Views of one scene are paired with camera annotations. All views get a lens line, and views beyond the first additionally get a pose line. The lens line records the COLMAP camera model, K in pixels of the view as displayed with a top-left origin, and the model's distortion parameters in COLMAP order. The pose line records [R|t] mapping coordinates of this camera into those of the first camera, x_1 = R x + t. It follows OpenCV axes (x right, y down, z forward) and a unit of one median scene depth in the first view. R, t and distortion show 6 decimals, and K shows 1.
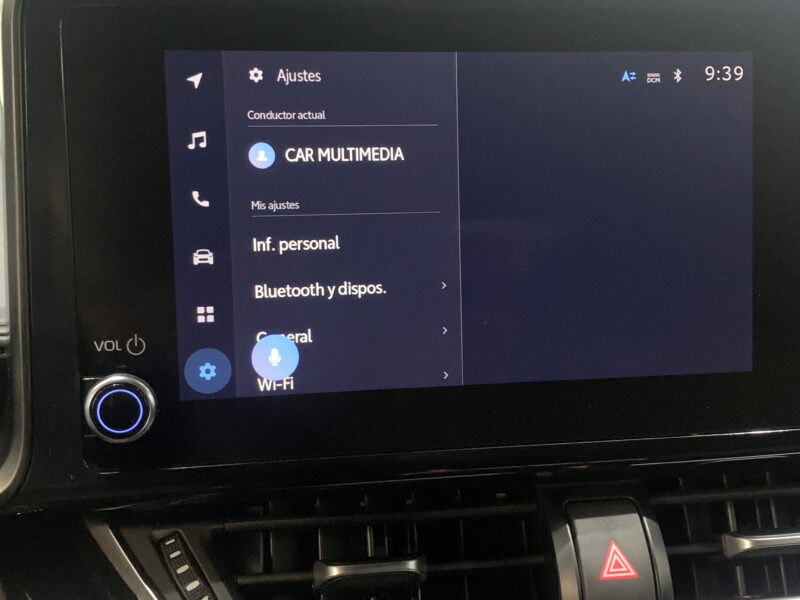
lens RADIAL K [[1013.6, 0, 404.1], [0, 1013.6, 306.4], [0, 0, 1]] dist [-0.009071, 0.000000]
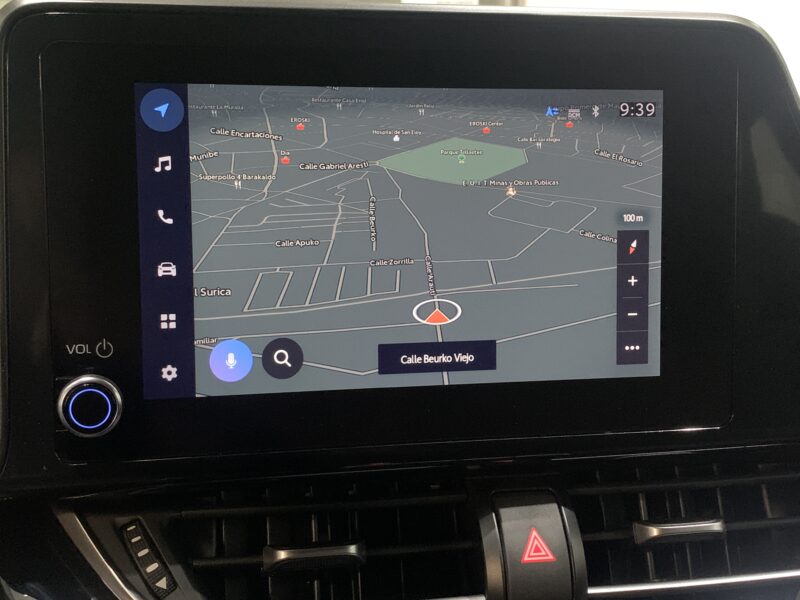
lens RADIAL K [[1013.6, 0, 394.0], [0, 1013.6, 294.6], [0, 0, 1]] dist [-0.009071, 0.000000]
pose [[0.998893, 0.012363, 0.045383, -0.000672], [-0.012147, 0.999913, -0.005049, -0.017053], [-0.045441, 0.004493, 0.998957, -0.104783]]
